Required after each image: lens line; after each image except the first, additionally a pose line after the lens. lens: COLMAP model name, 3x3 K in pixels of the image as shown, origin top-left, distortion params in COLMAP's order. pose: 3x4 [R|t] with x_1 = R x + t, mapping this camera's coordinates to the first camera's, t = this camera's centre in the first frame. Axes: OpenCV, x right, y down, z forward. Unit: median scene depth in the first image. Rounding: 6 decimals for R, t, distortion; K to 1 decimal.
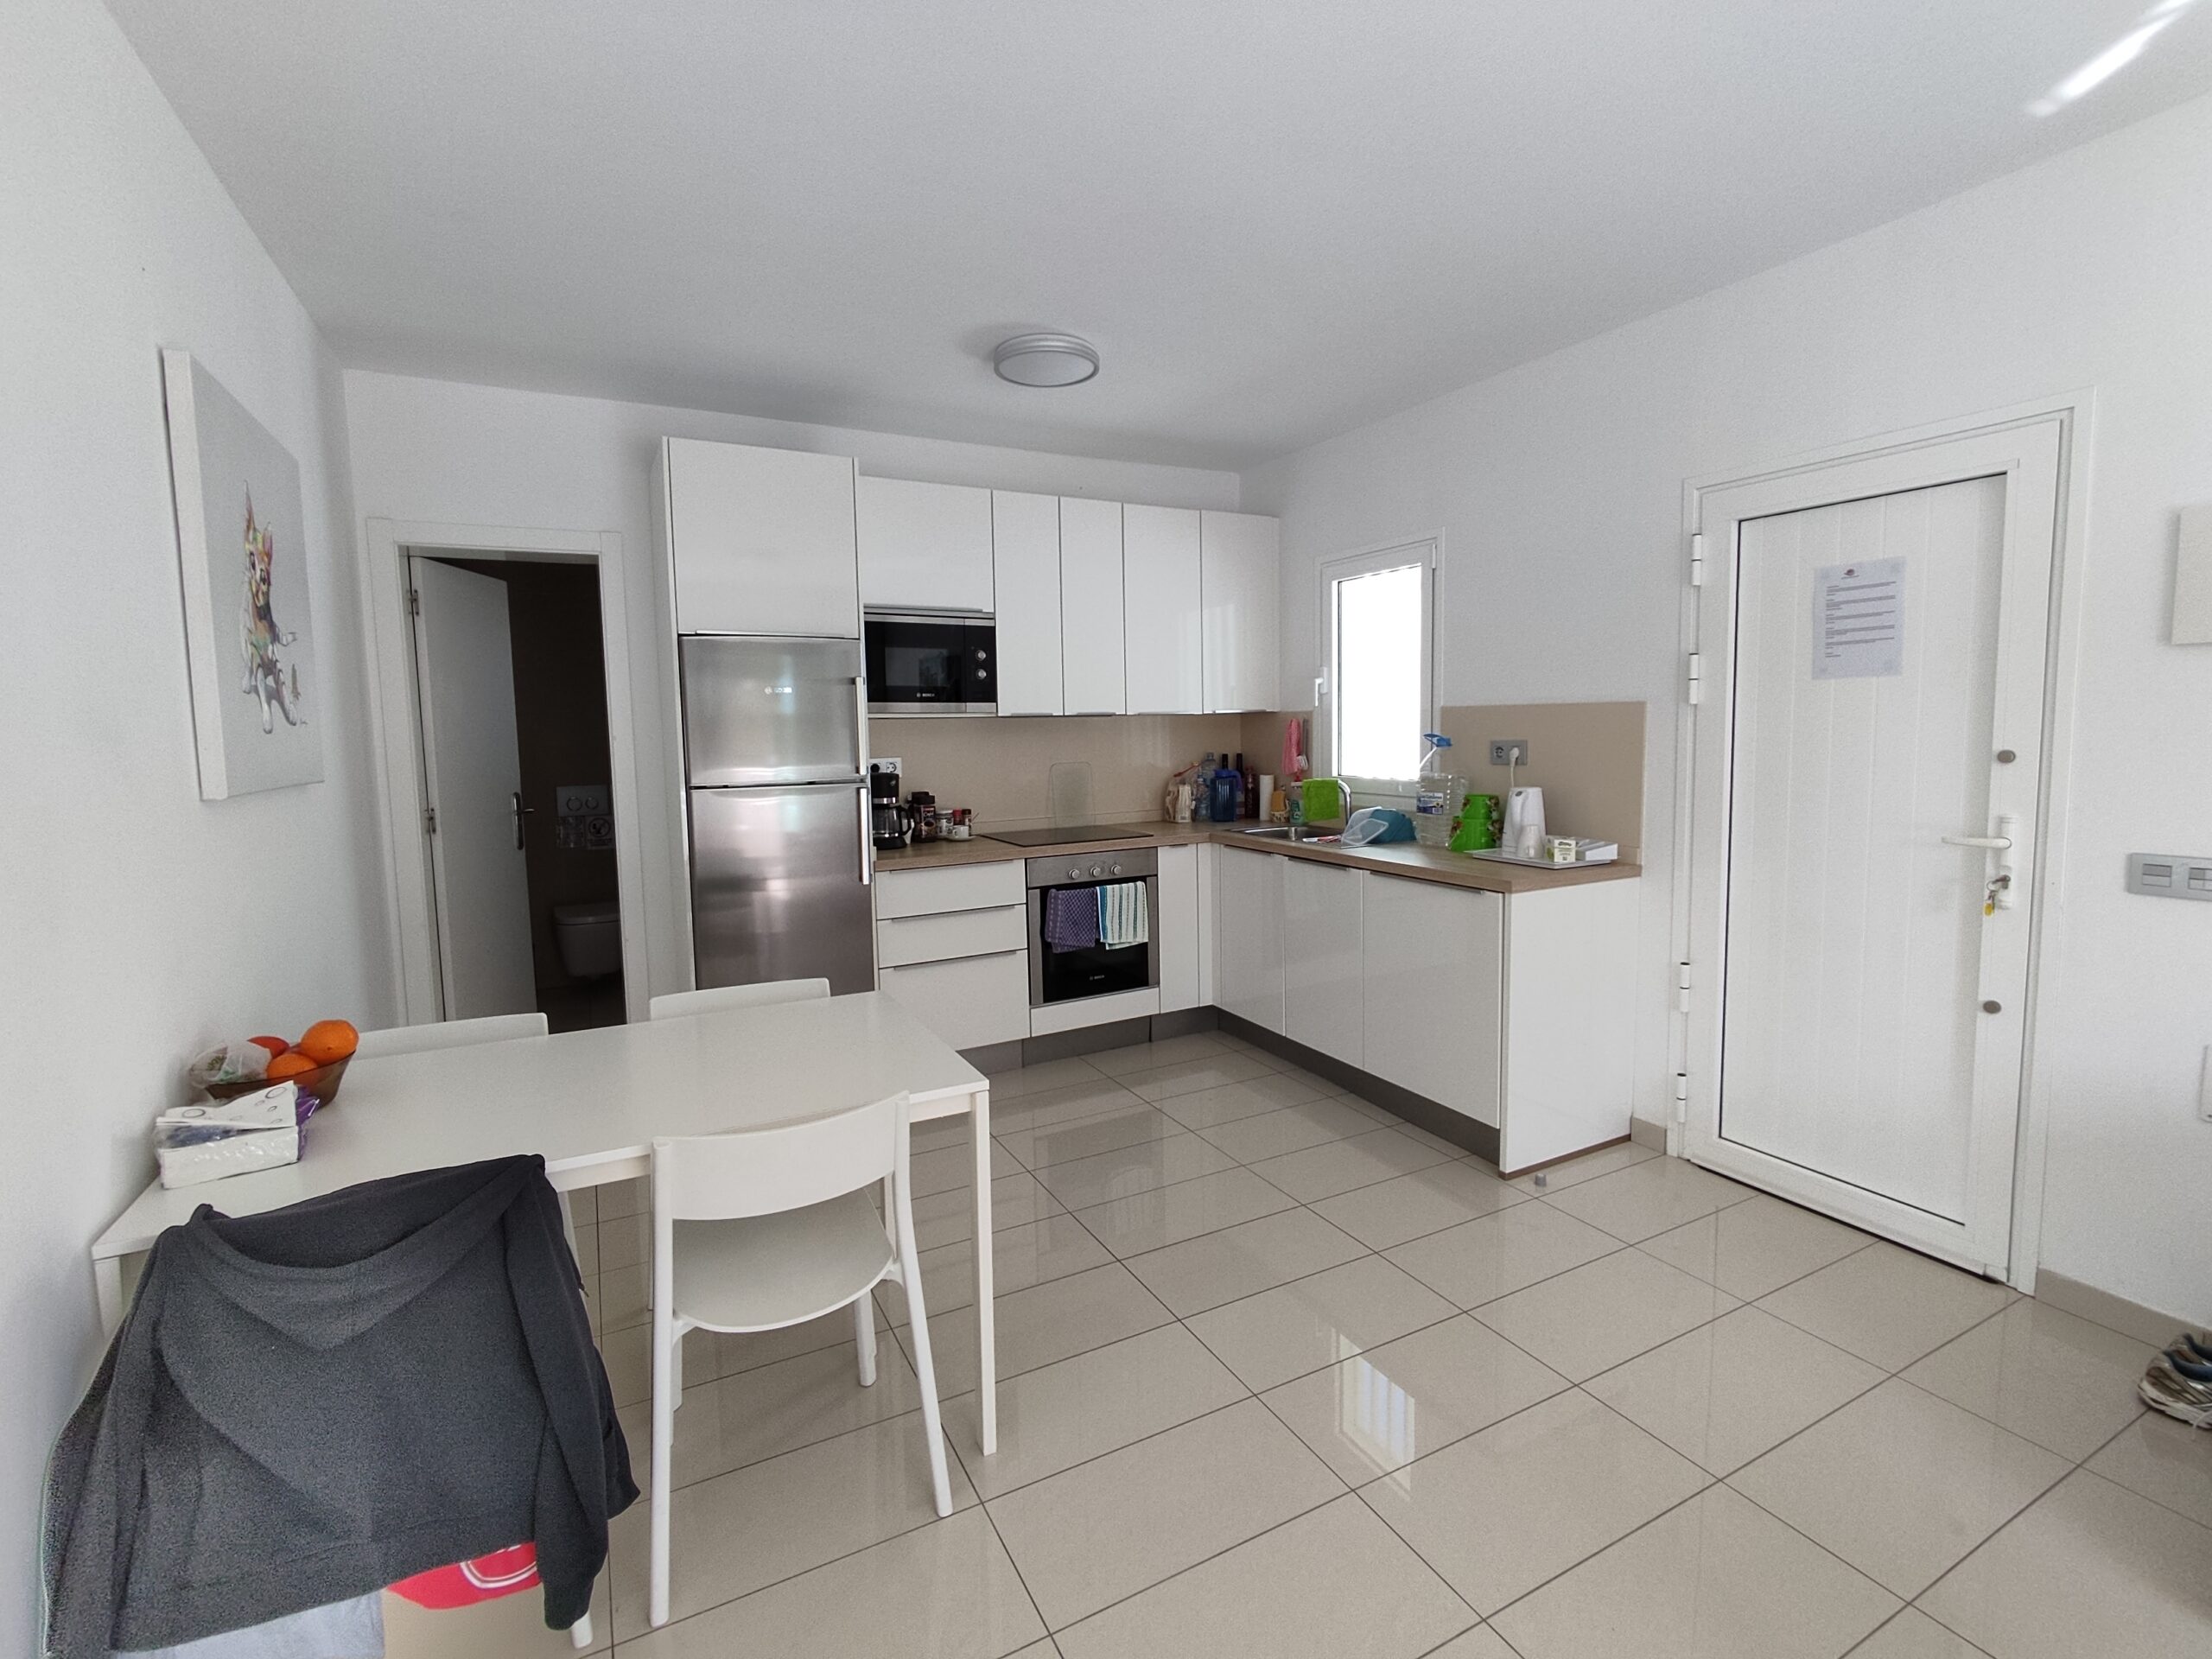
lens RADIAL K [[1015.4, 0, 1106.3], [0, 1015.4, 812.0], [0, 0, 1]] dist [0.000376, -0.000684]
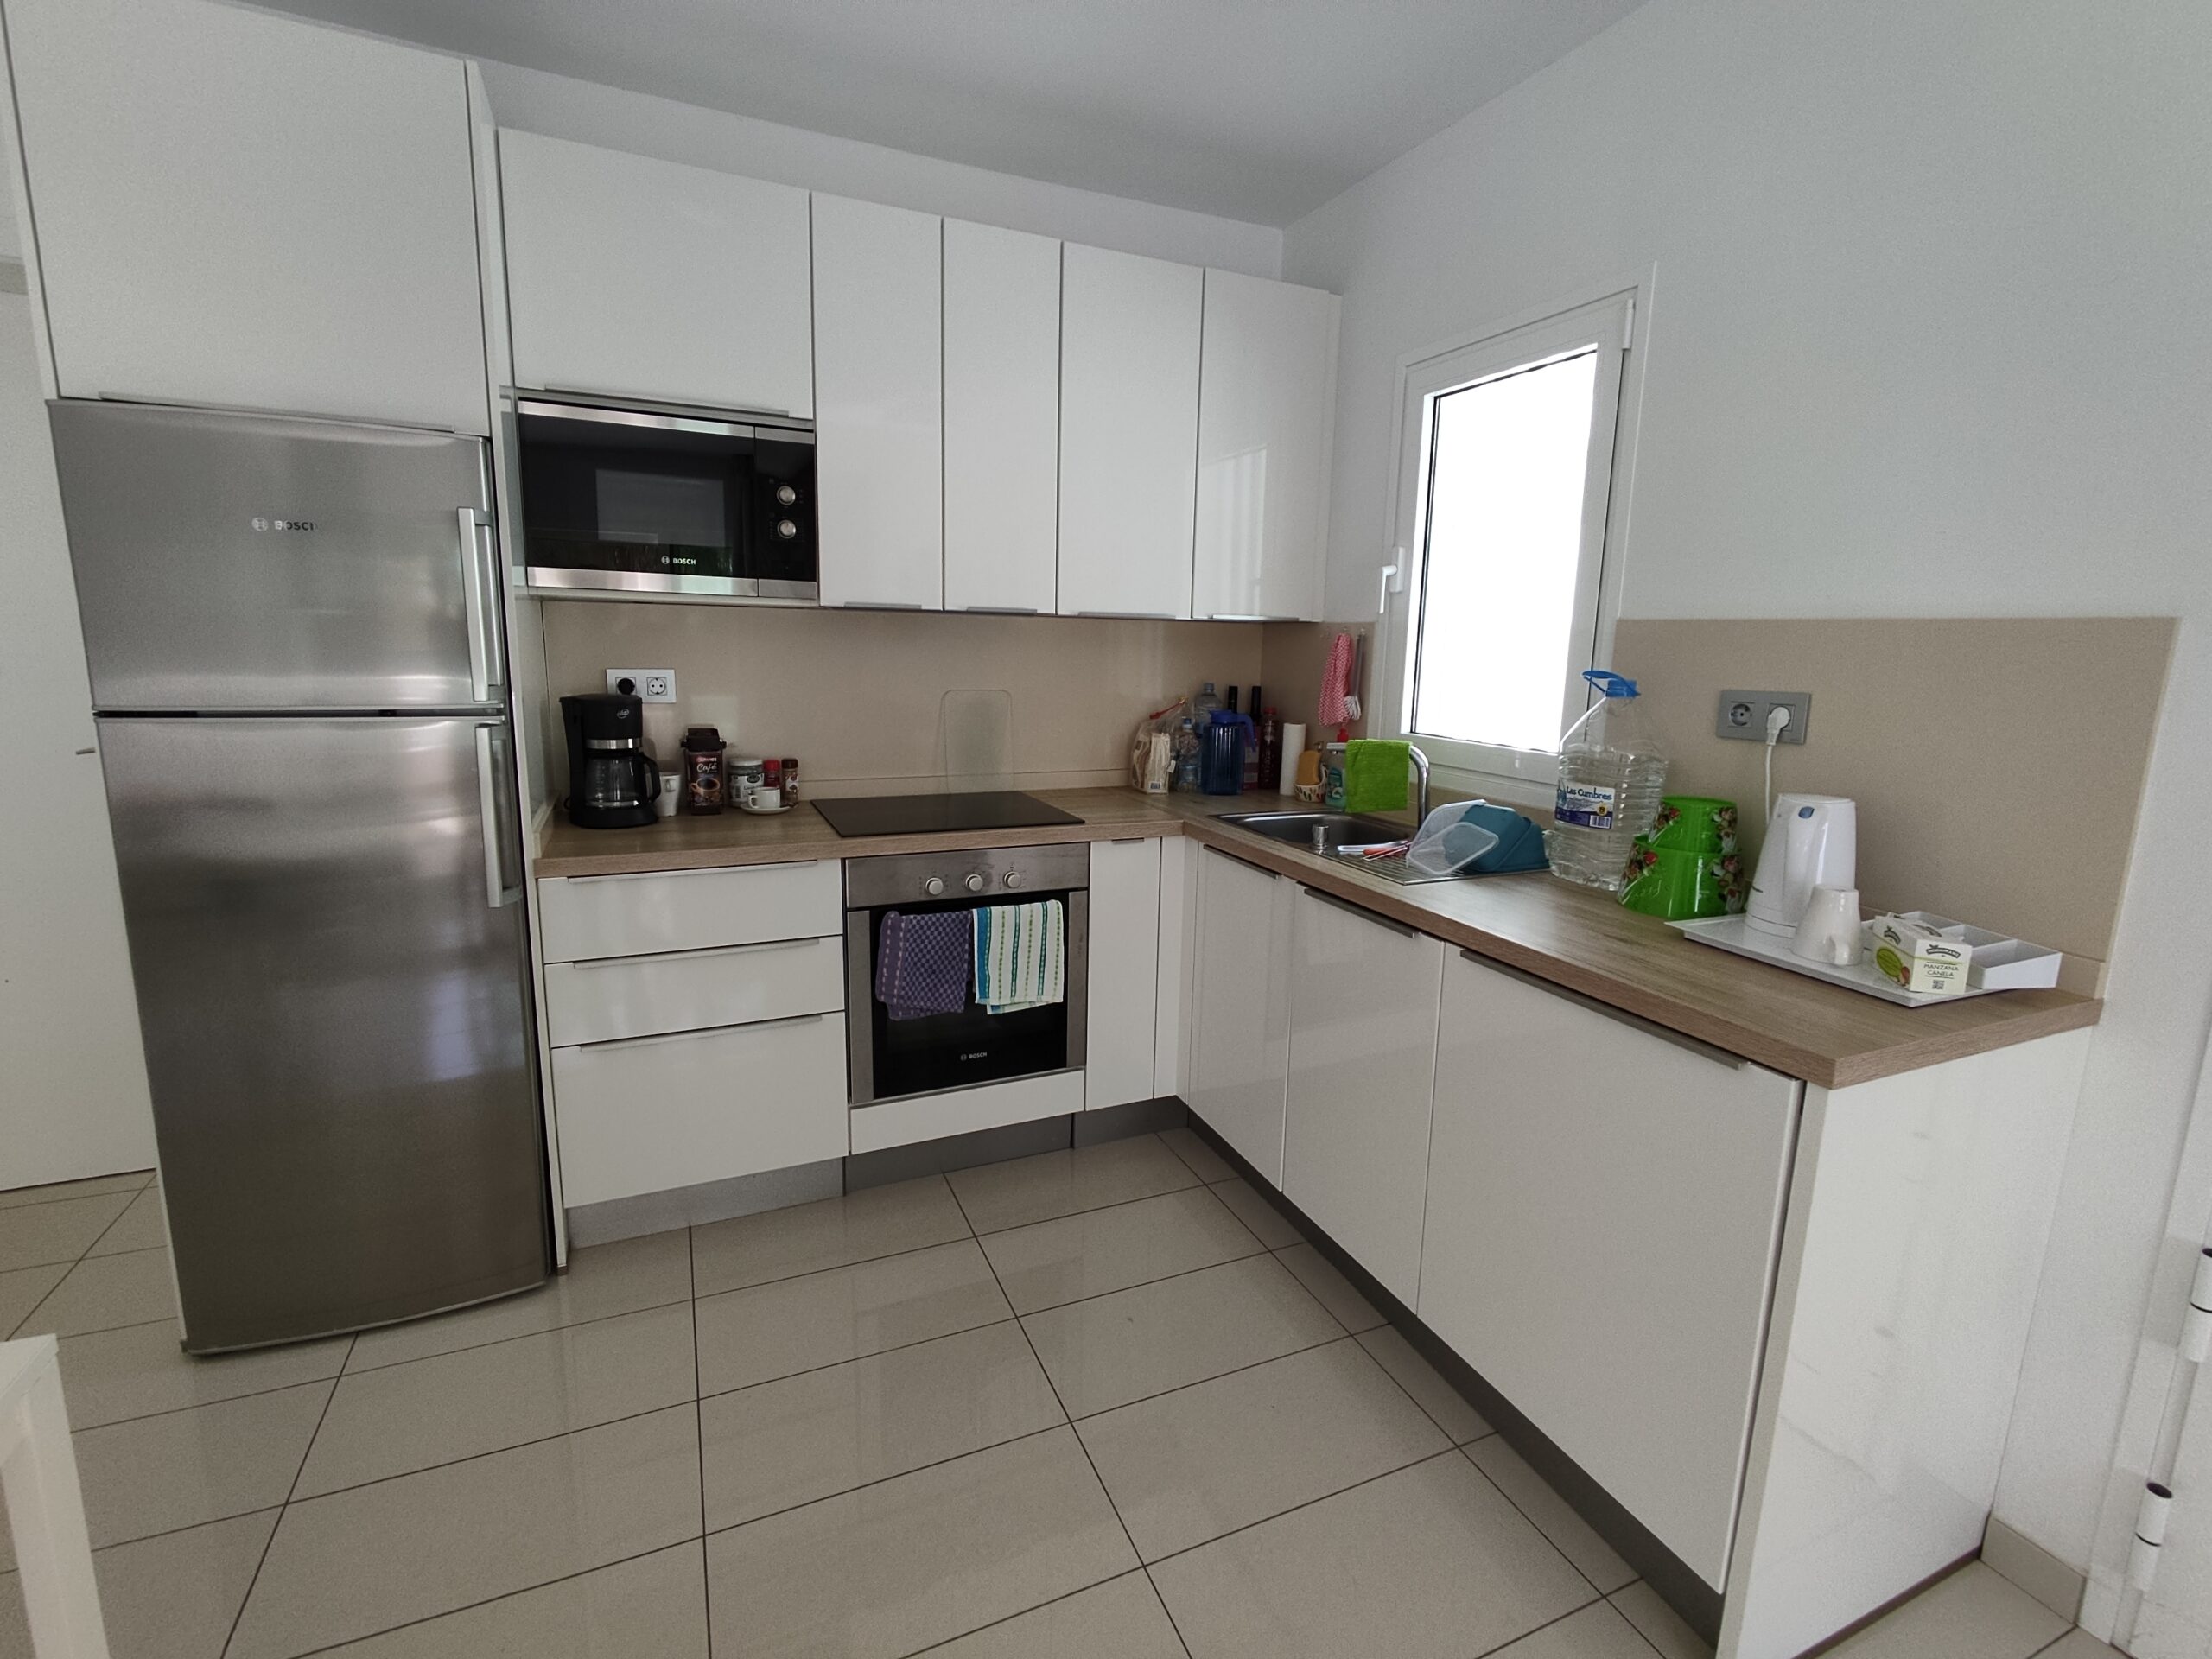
lens RADIAL K [[1015.4, 0, 1106.3], [0, 1015.4, 812.0], [0, 0, 1]] dist [0.000376, -0.000684]
pose [[0.996614, 0.054165, -0.061858, 0.098091], [-0.048965, 0.995371, 0.082695, -0.033085], [0.066051, -0.079386, 0.994653, 0.427031]]
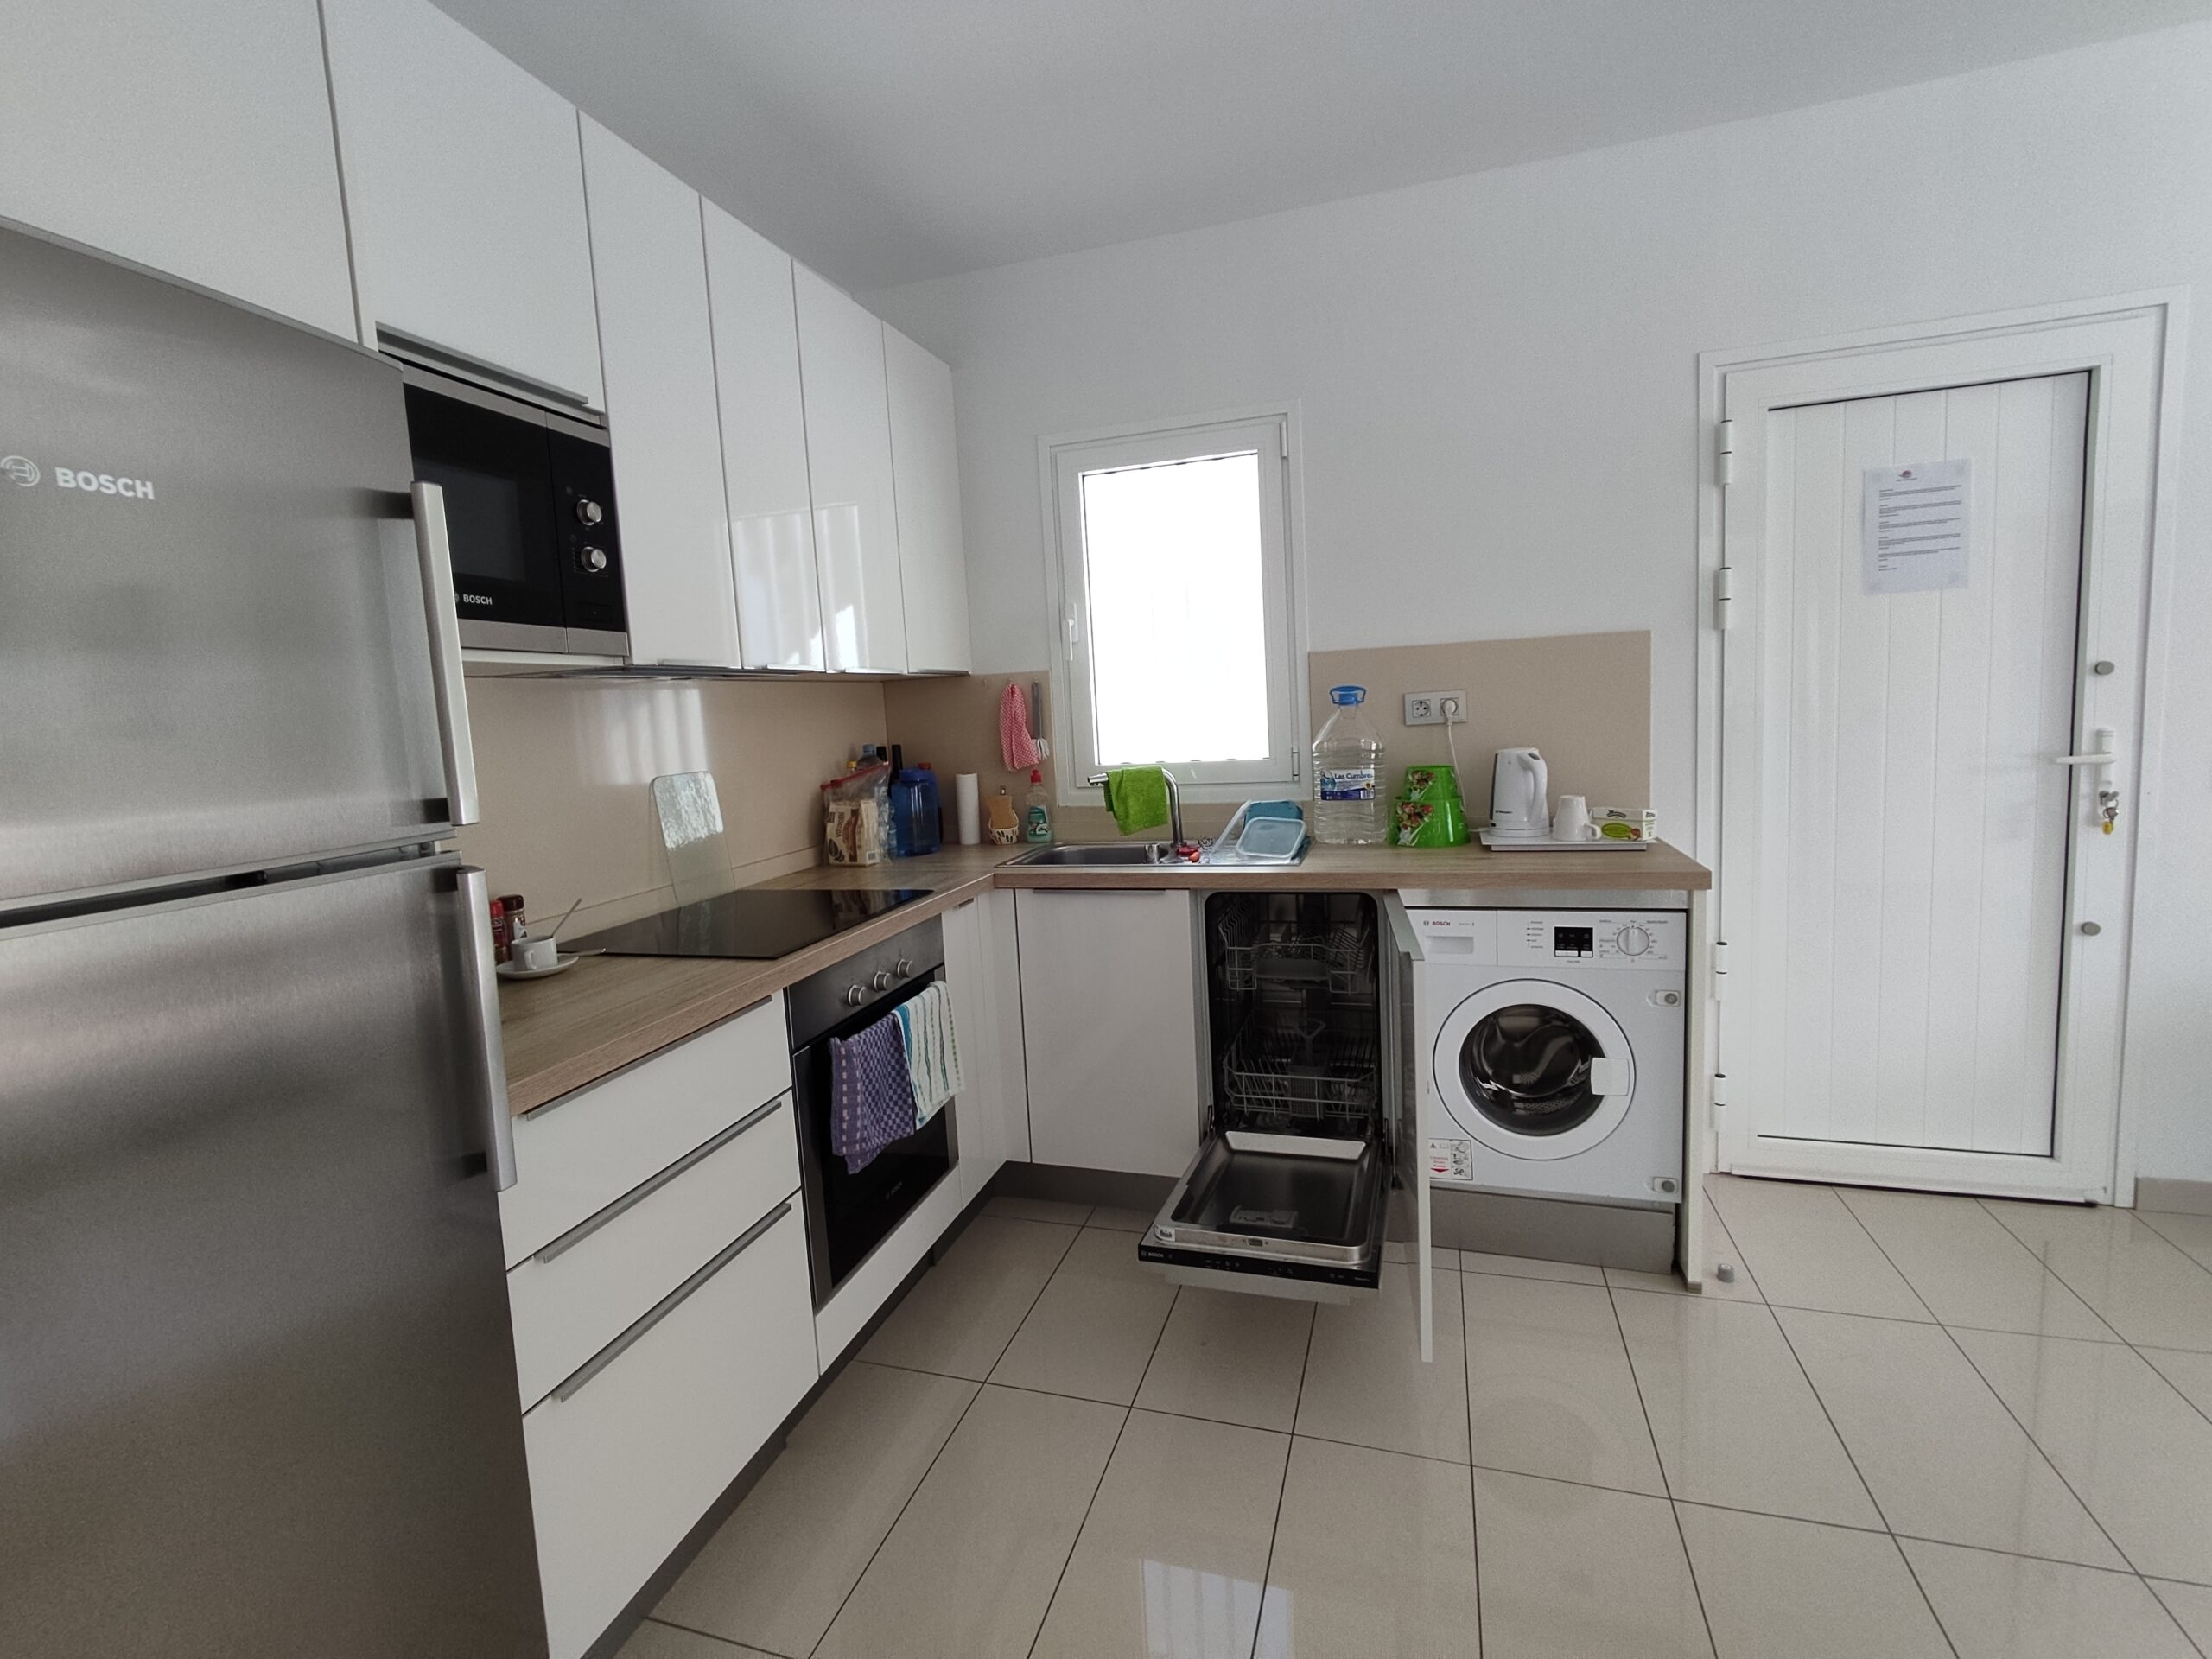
lens RADIAL K [[1015.4, 0, 1106.3], [0, 1015.4, 812.0], [0, 0, 1]] dist [0.000376, -0.000684]
pose [[0.706902, -0.093188, 0.701146, -0.271194], [0.102986, 0.994280, 0.028317, -0.025125], [-0.699774, 0.052191, 0.712455, 0.567064]]
